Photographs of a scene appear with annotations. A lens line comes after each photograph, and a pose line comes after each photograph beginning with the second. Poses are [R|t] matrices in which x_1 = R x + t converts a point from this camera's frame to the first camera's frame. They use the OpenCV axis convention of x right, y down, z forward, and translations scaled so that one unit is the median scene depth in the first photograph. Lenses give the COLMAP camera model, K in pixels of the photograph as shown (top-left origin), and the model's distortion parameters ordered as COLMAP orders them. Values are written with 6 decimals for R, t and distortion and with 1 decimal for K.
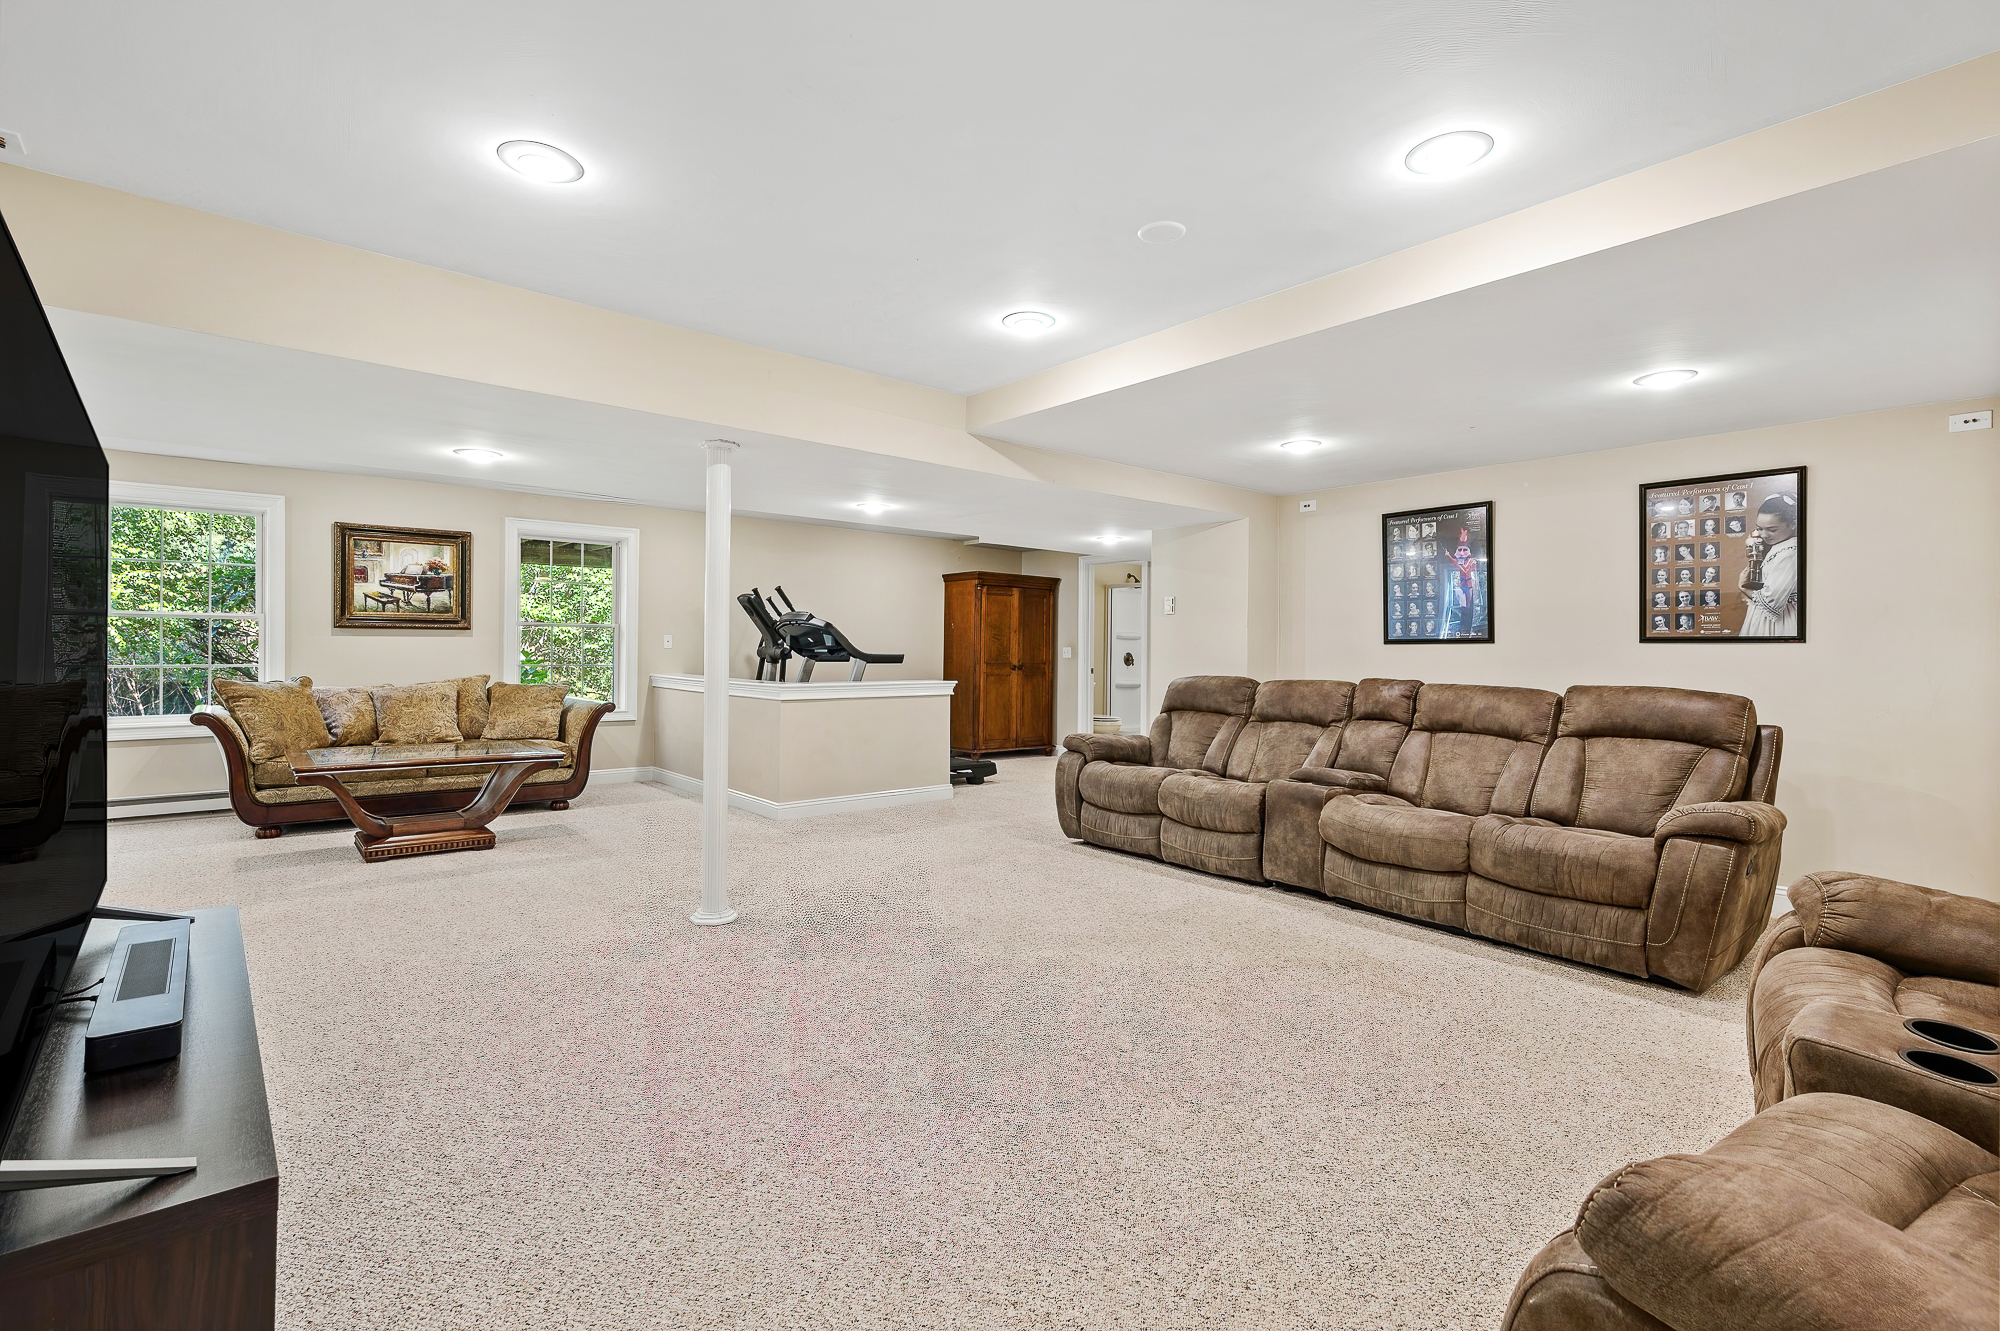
lens RADIAL K [[909.9, 0, 991.8], [0, 909.9, 648.5], [0, 0, 1]] dist [0.002183, 0.000203]
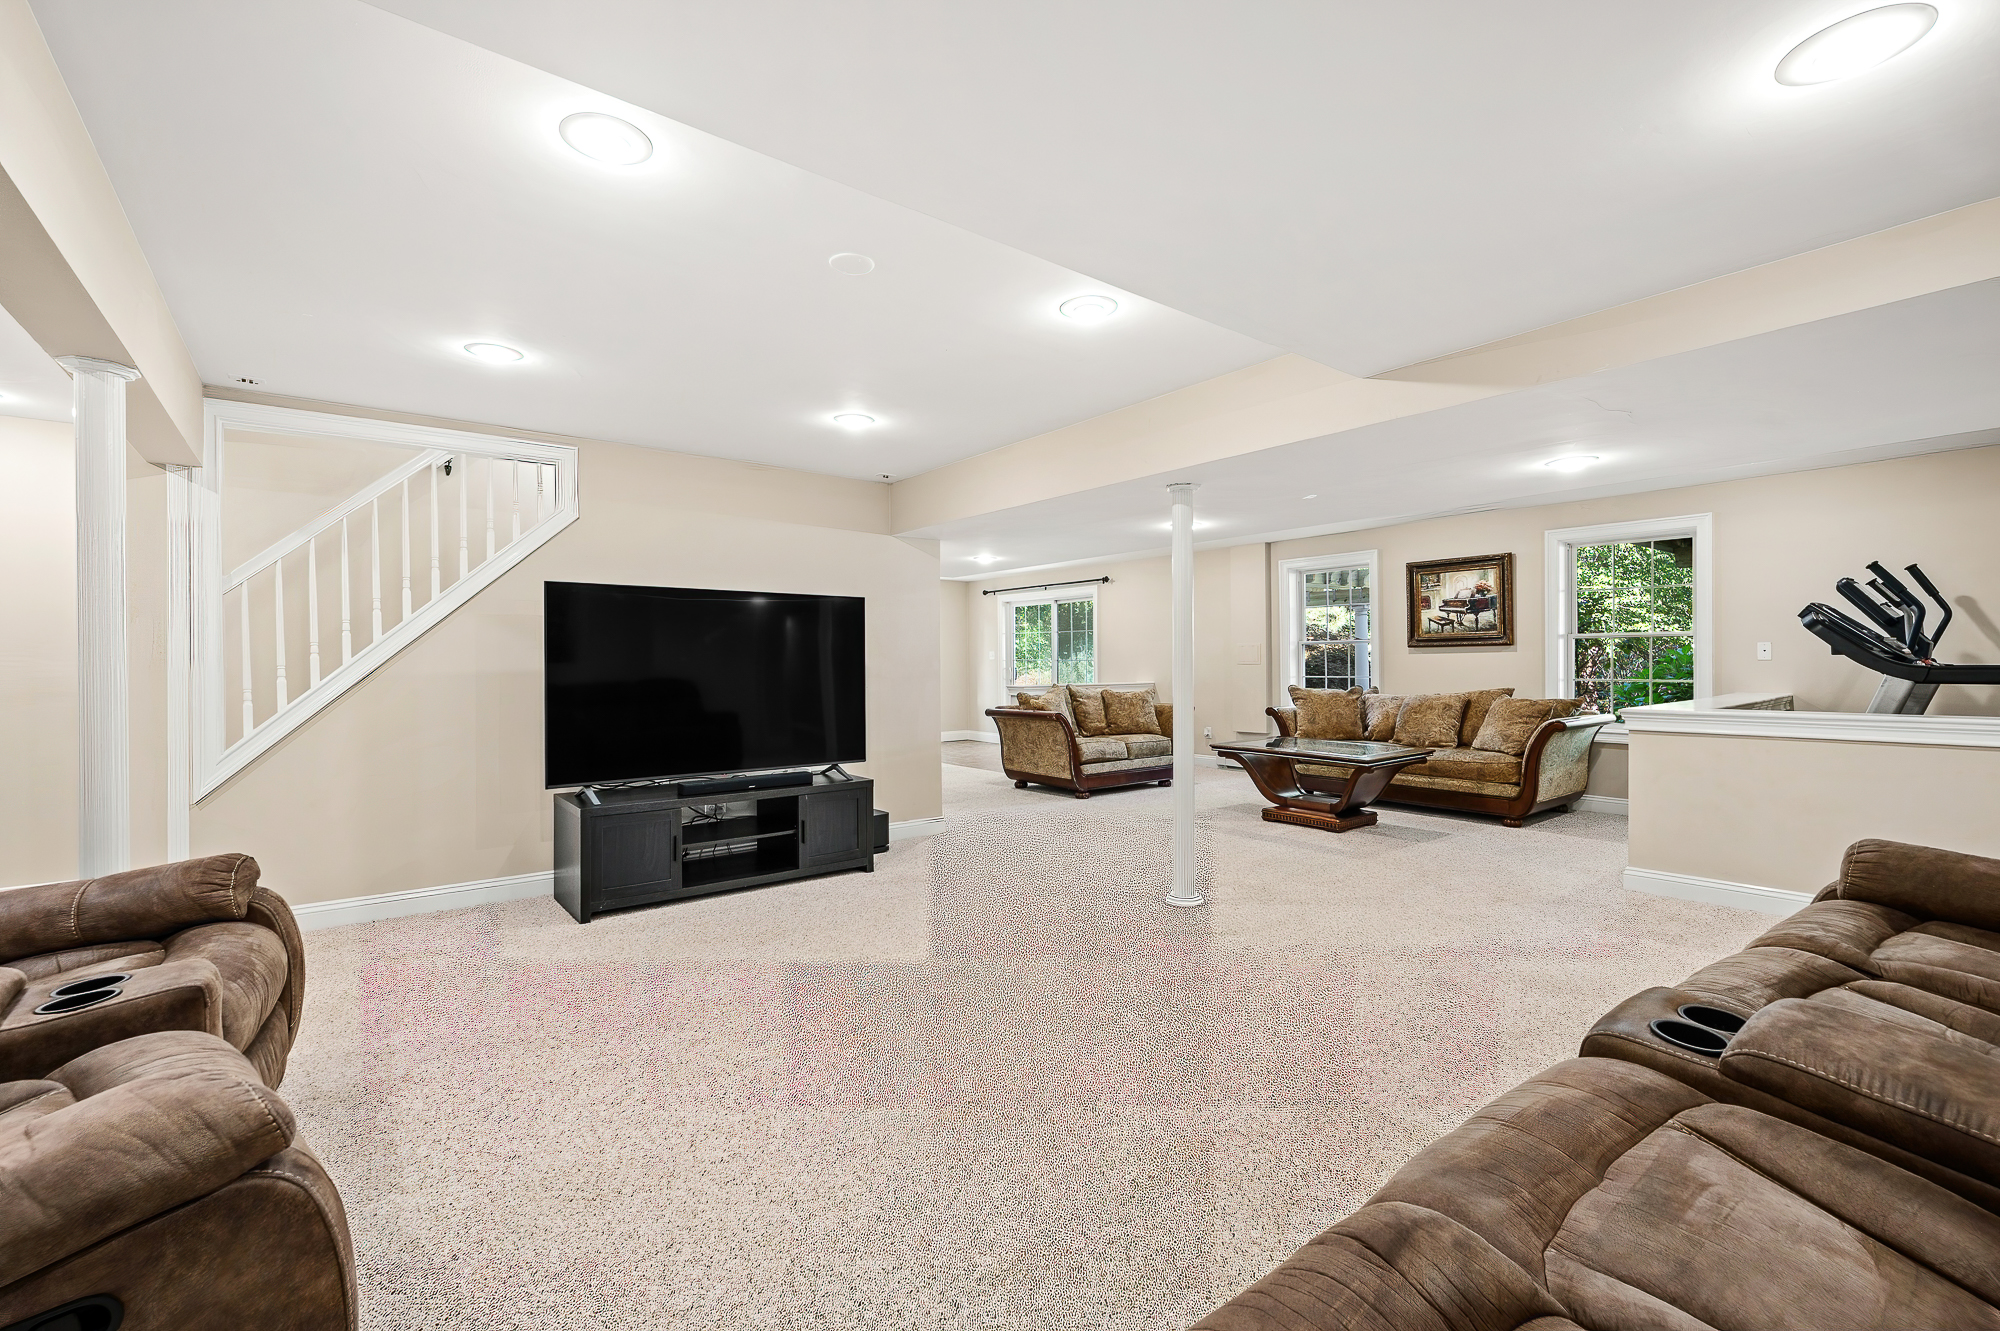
lens RADIAL K [[849.4, 0, 989.9], [0, 849.4, 665.4], [0, 0, 1]] dist [-0.002296, 0.000162]
pose [[-0.068914, -0.000489, -0.997623, 0.467718], [0.011189, 0.999937, -0.001263, -0.002729], [0.997560, -0.011250, -0.068904, 0.486138]]
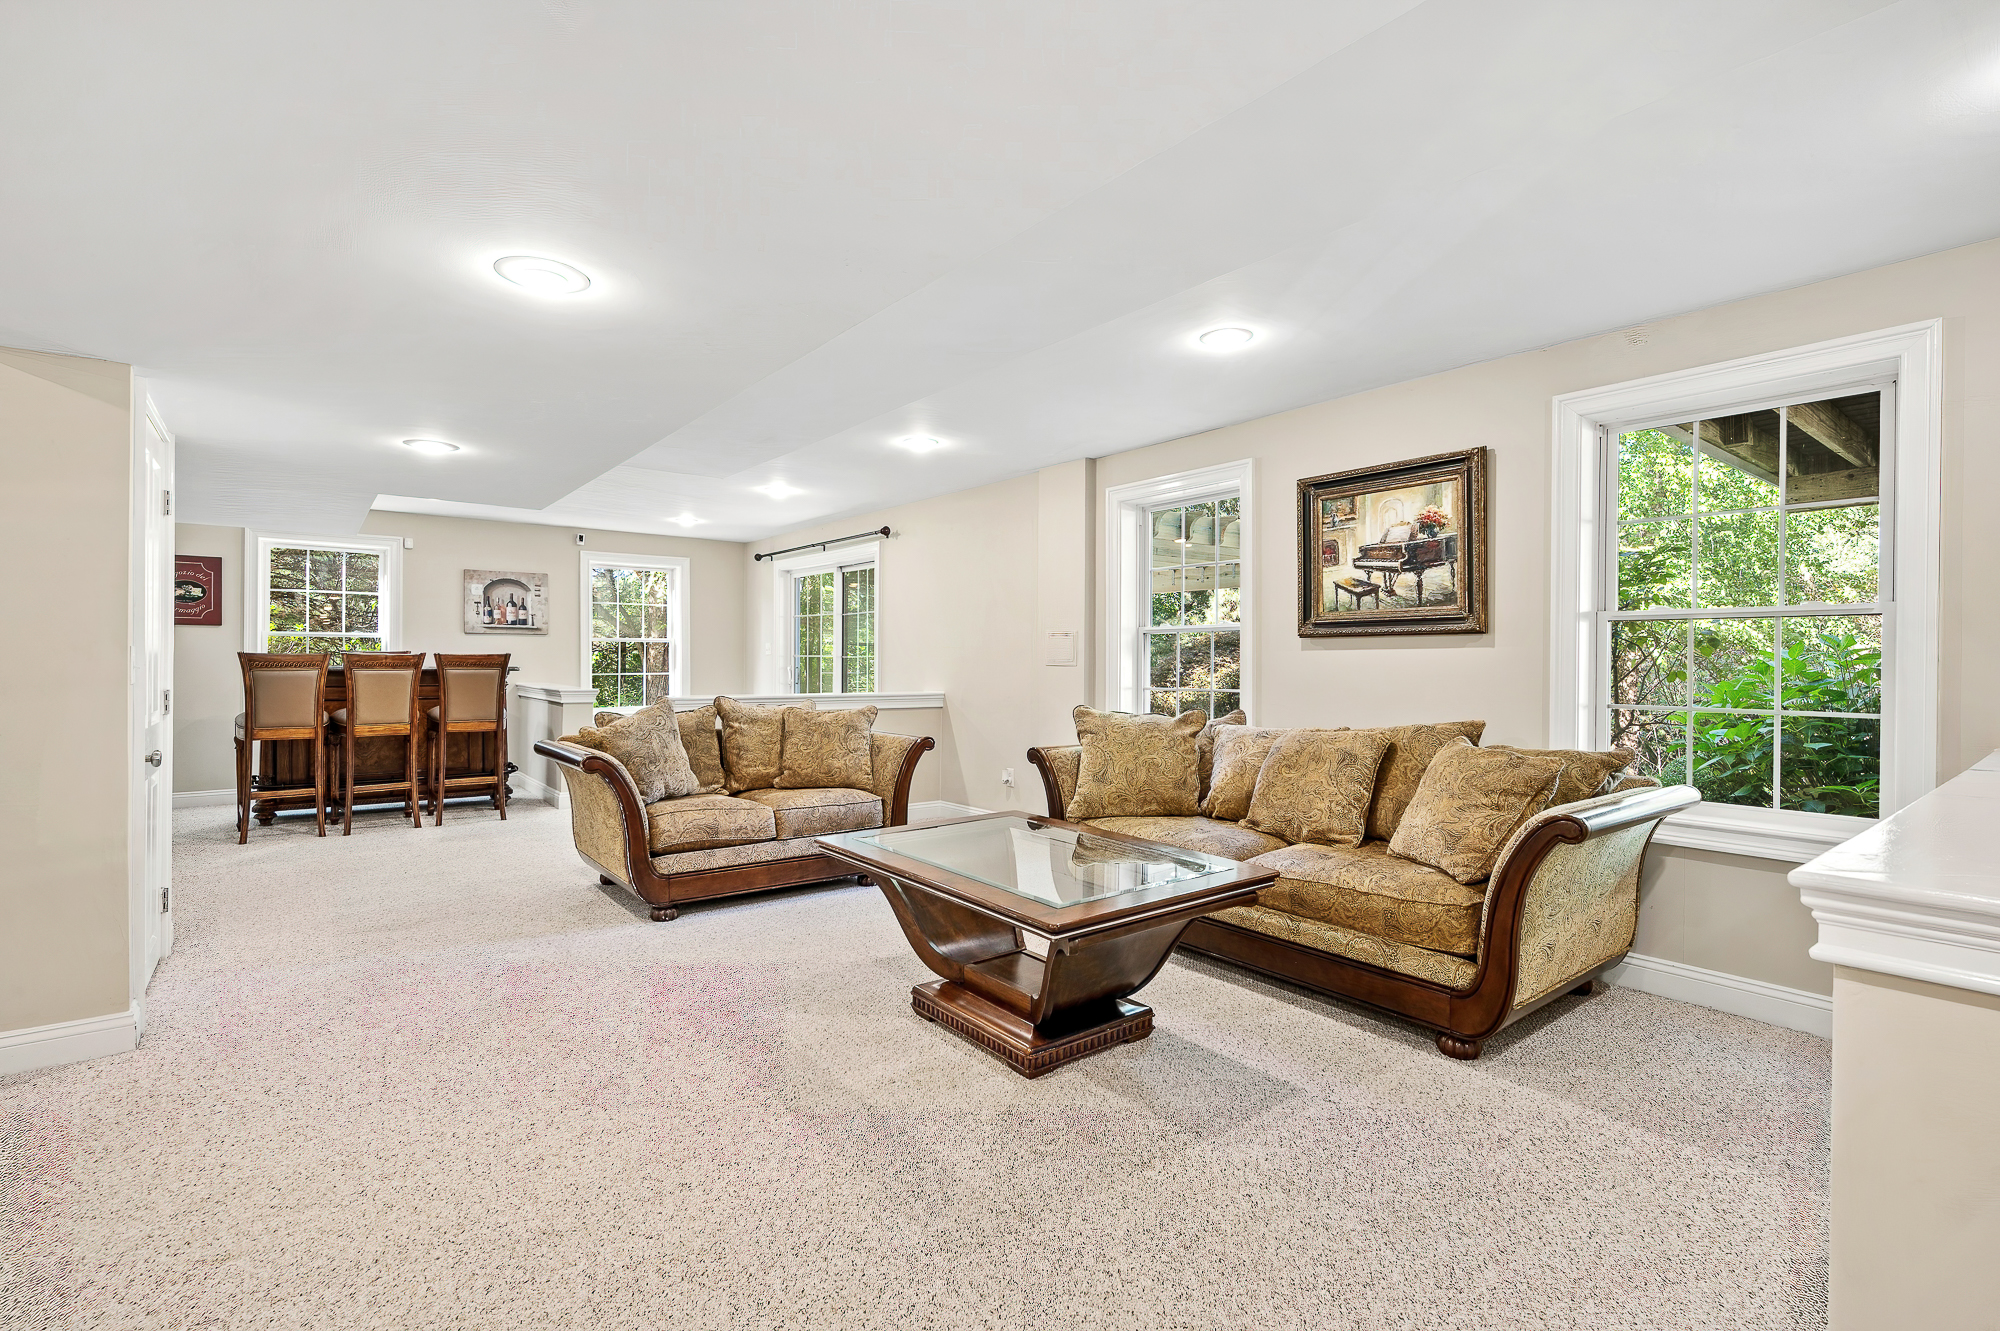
lens RADIAL K [[909.9, 0, 992.5], [0, 909.9, 664.7], [0, 0, 1]] dist [0.002183, 0.000203]
pose [[-0.064514, -0.001979, -0.997915, -0.038341], [-0.002843, 0.999994, -0.001799, -0.001224], [0.997913, 0.002721, -0.064519, 0.787288]]
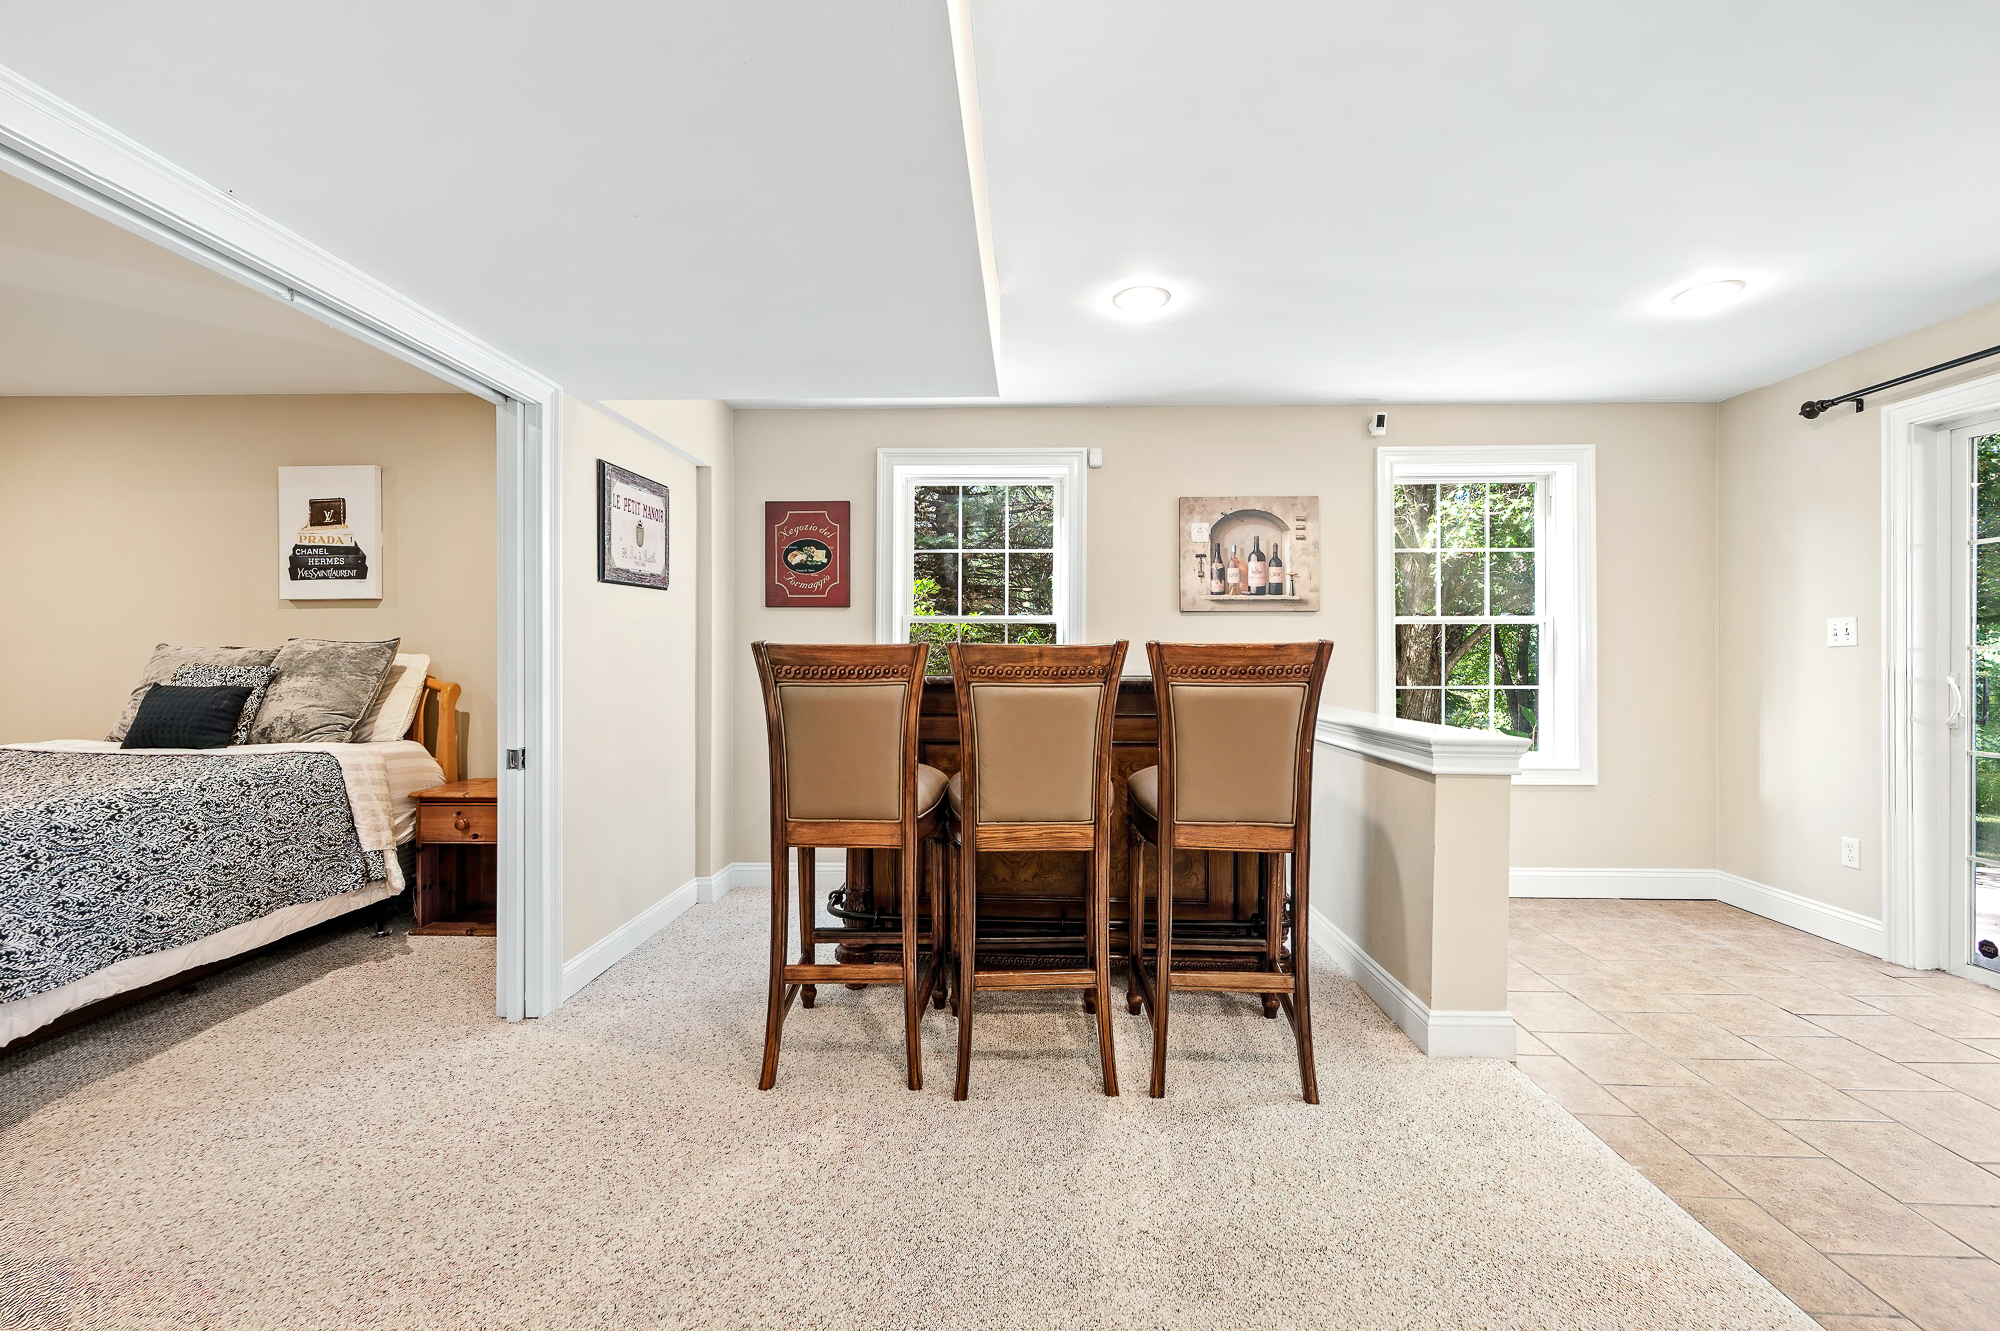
lens RADIAL K [[849.4, 0, 997.7], [0, 849.4, 661.2], [0, 0, 1]] dist [-0.002296, 0.000162]
pose [[-0.685203, -0.005163, -0.728333, -0.648398], [-0.004539, 0.999986, -0.002819, -0.004296], [0.728338, 0.001374, -0.685217, 0.342631]]
